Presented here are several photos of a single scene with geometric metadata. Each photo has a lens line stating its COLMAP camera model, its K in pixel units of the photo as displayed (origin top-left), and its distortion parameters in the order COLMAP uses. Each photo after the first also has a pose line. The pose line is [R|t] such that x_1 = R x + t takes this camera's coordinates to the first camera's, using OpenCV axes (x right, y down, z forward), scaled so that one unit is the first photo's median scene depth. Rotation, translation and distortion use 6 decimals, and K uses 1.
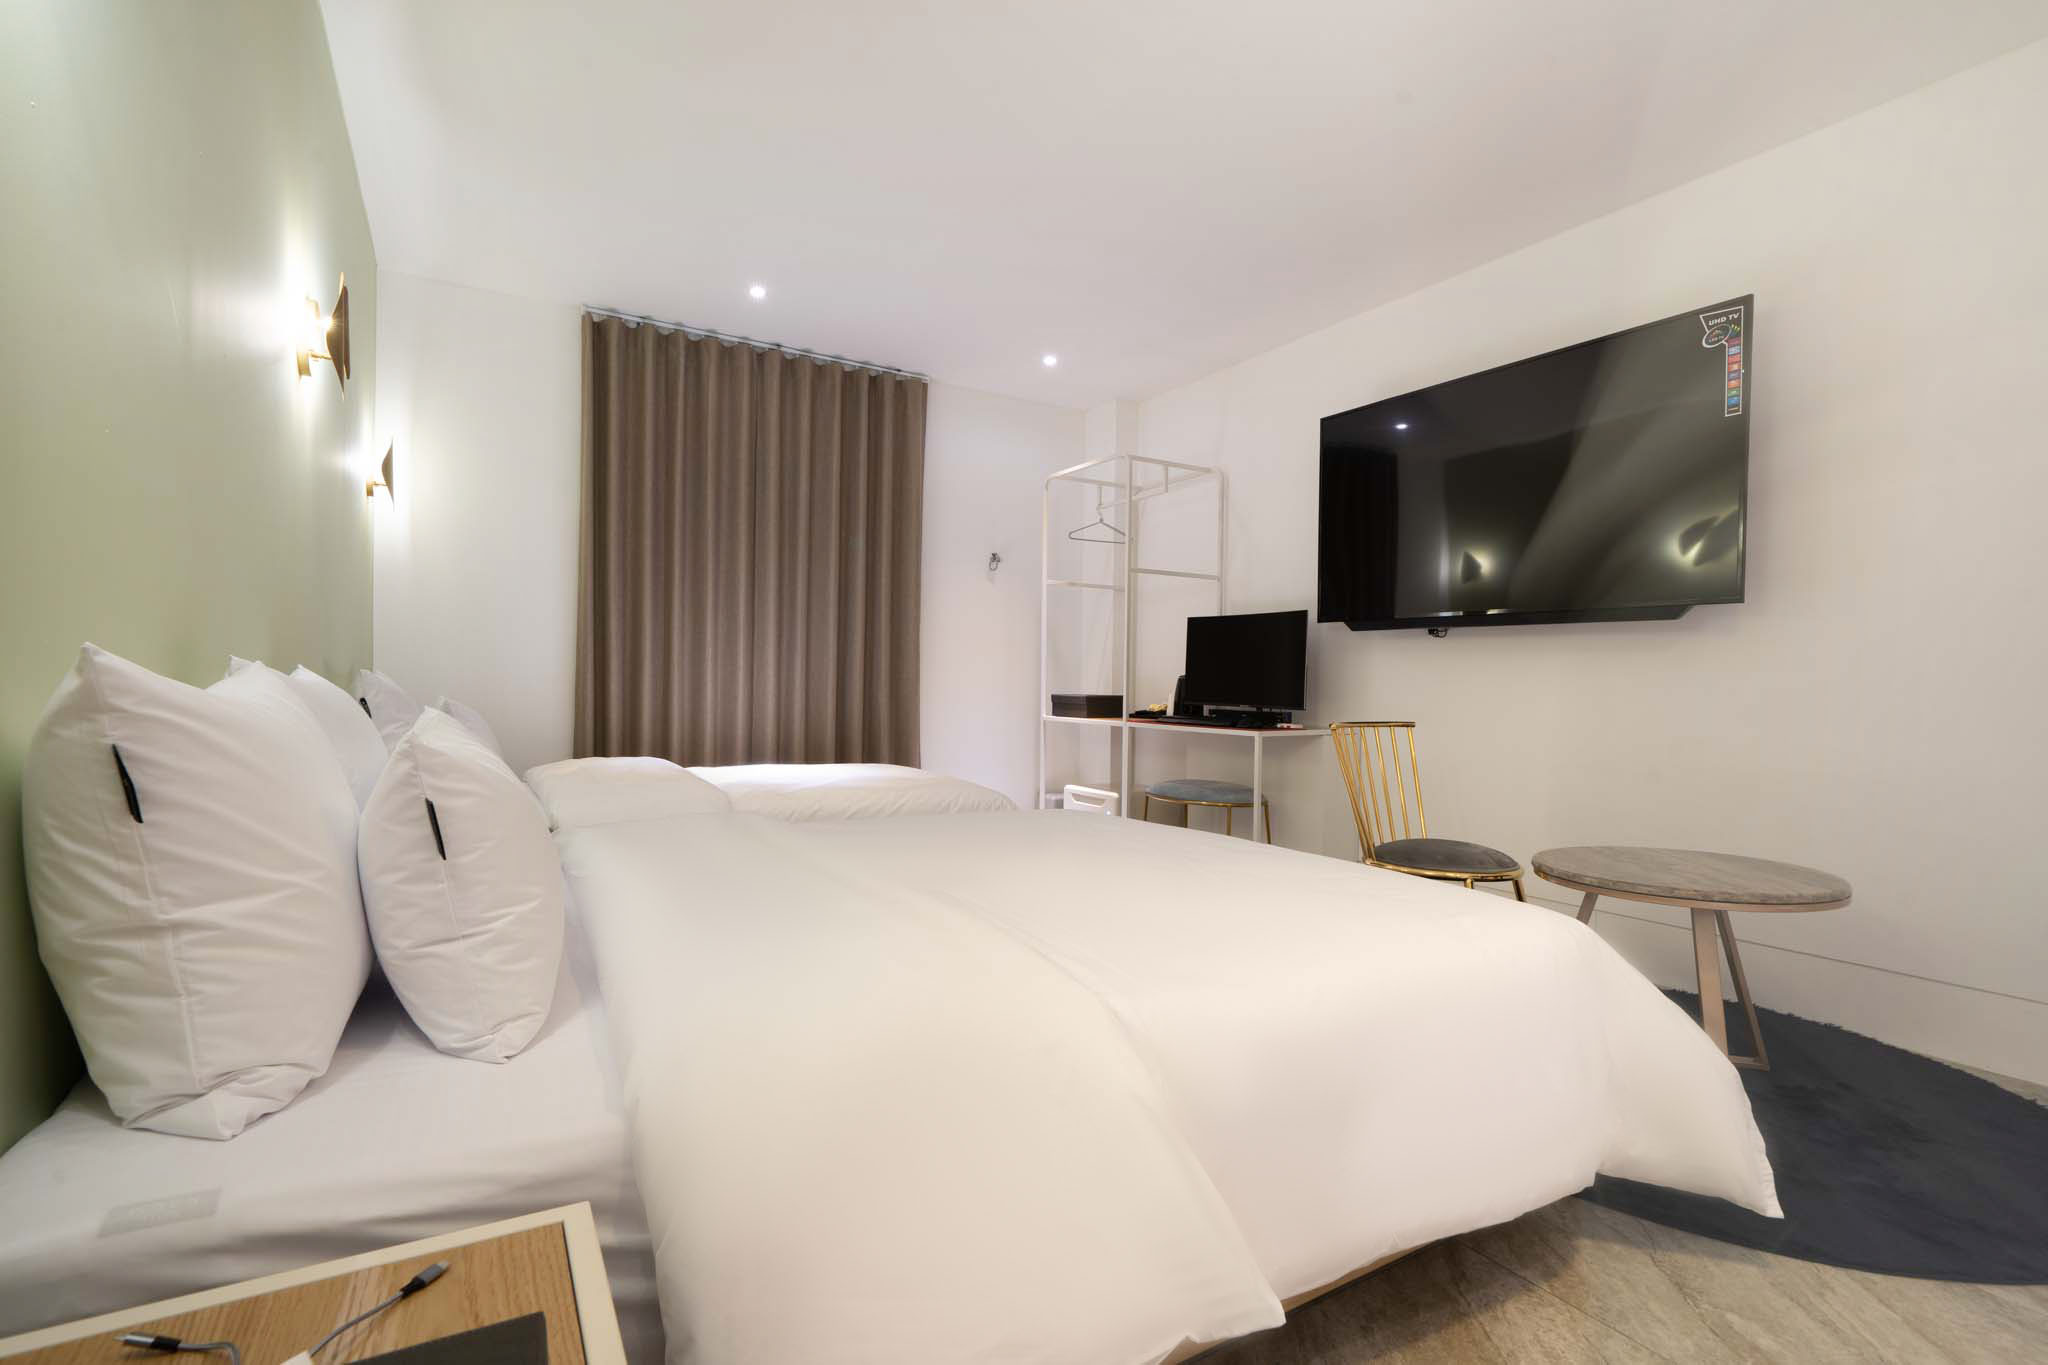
lens RADIAL K [[899.5, 0, 1024.4], [0, 899.5, 681.6], [0, 0, 1]] dist [-0.000170, 0.000075]
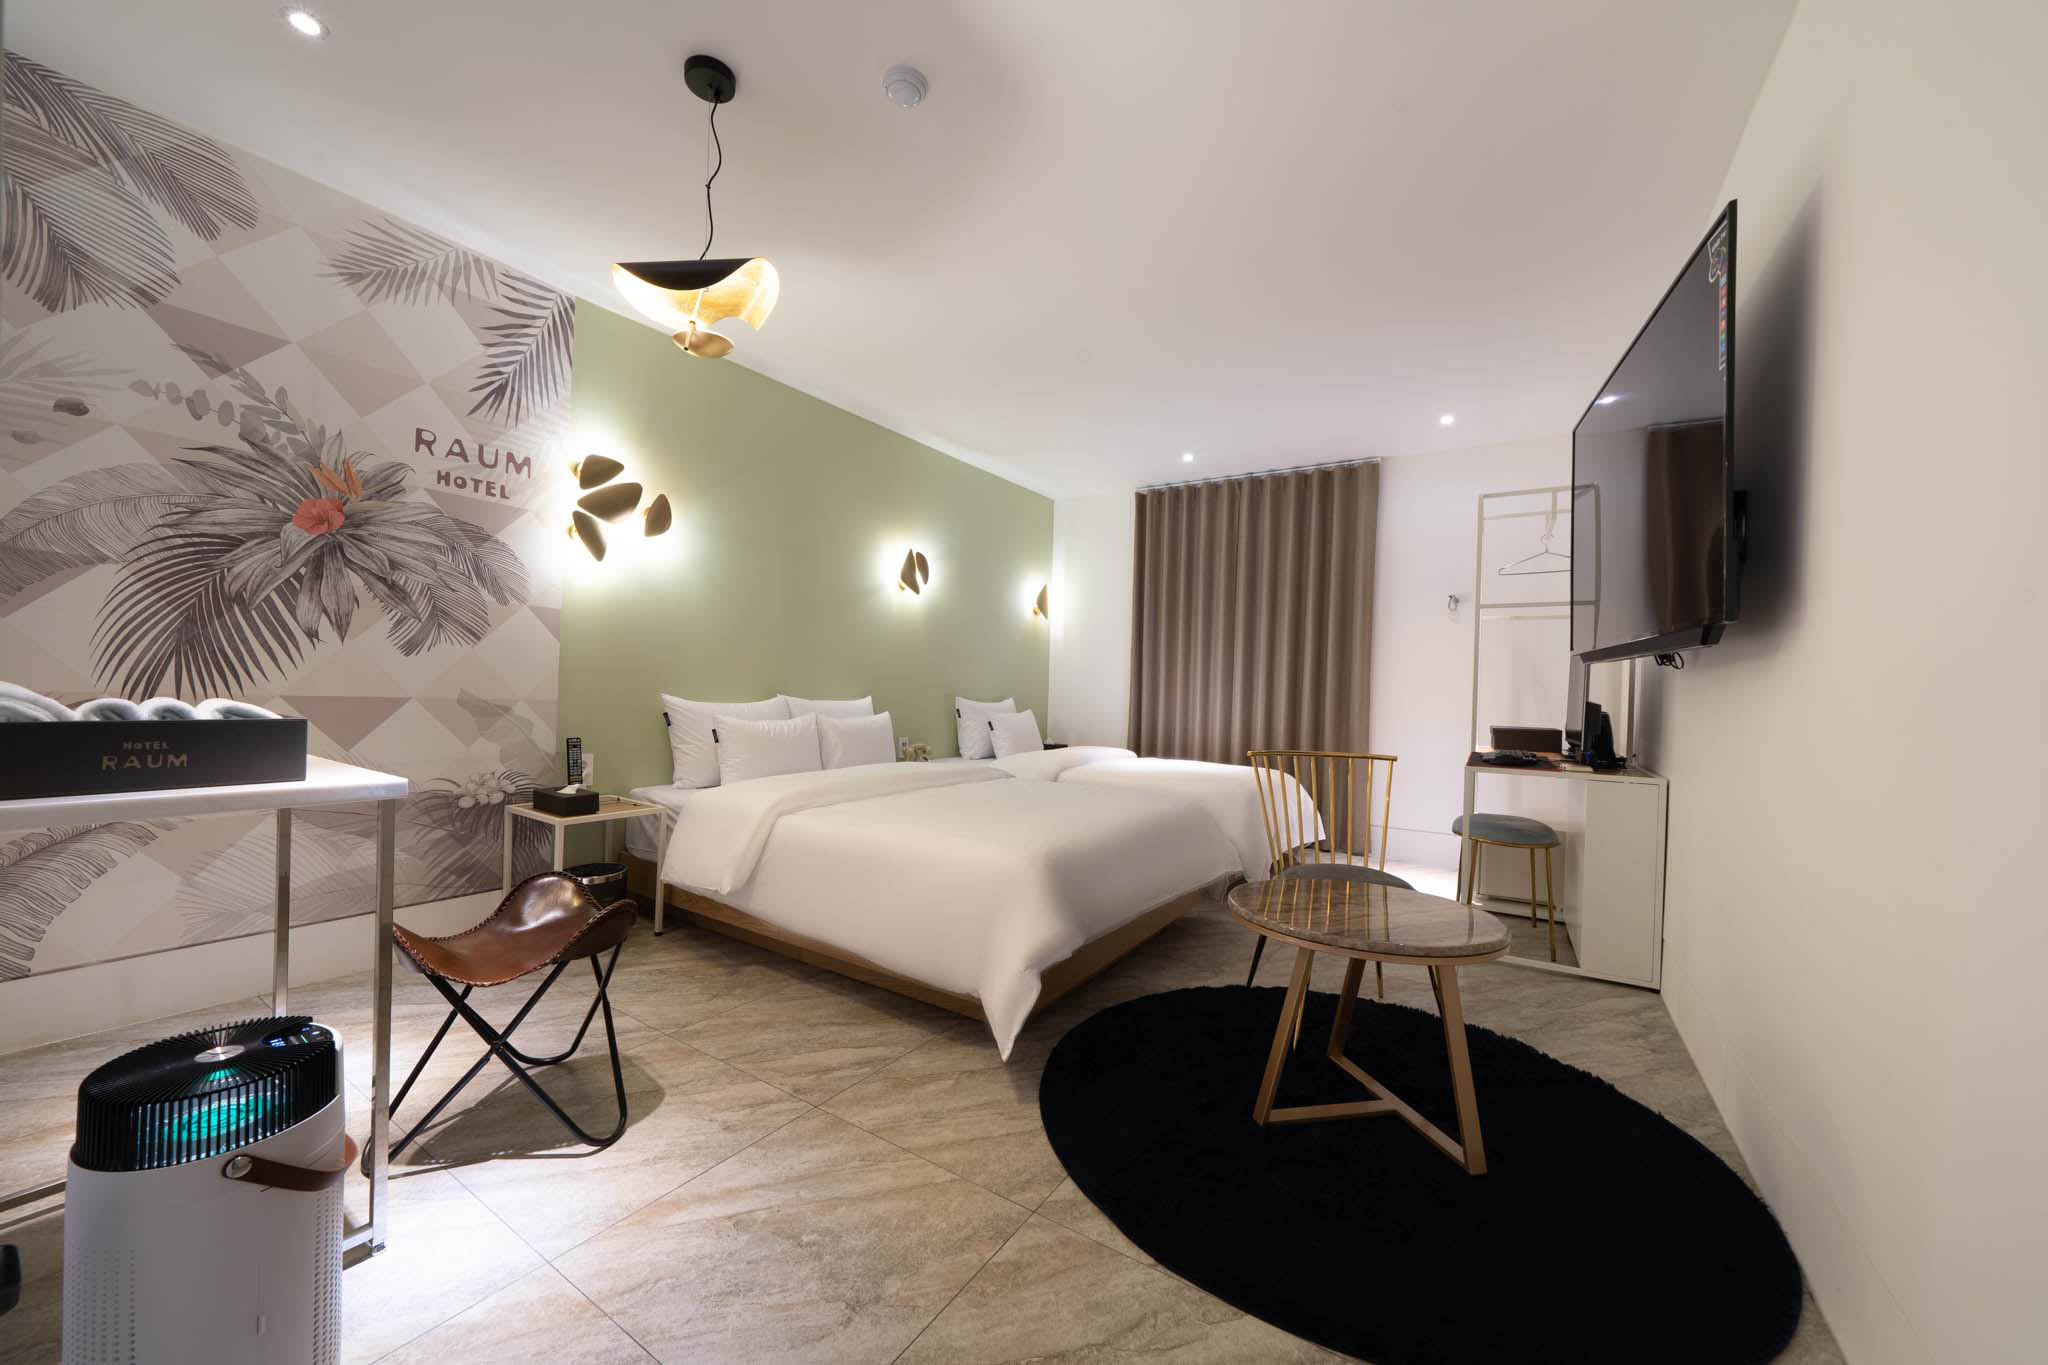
lens RADIAL K [[777.7, 0, 1027.3], [0, 777.7, 692.9], [0, 0, 1]] dist [-0.003078, -0.000018]
pose [[0.443050, 0.002512, -0.896494, 0.663431], [-0.021160, 0.999747, -0.007656, -0.008249], [0.896247, 0.022362, 0.442991, 0.139172]]
